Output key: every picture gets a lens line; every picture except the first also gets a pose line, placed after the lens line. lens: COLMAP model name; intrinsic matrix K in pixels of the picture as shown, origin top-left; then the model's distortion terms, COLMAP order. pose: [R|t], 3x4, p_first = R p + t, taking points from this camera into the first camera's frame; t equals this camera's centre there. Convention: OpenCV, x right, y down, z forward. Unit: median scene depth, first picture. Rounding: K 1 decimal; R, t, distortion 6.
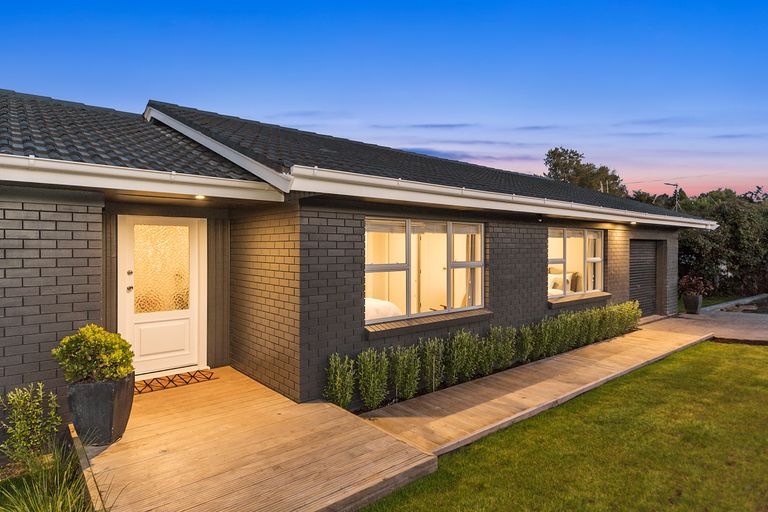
lens RADIAL K [[439.4, 0, 384.5], [0, 439.4, 254.6], [0, 0, 1]] dist [-0.001134, -0.001162]
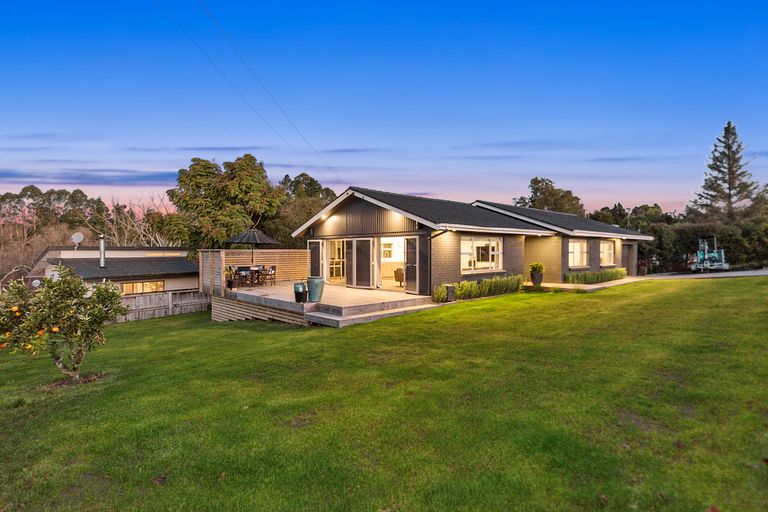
lens RADIAL K [[395.1, 0, 383.4], [0, 395.1, 256.2], [0, 0, 1]] dist [0.003617, 0.000537]
pose [[0.997928, 0.000680, 0.064340, -0.821429], [-0.000754, 0.999999, 0.001130, 0.027472], [-0.064339, -0.001176, 0.997927, -1.023591]]
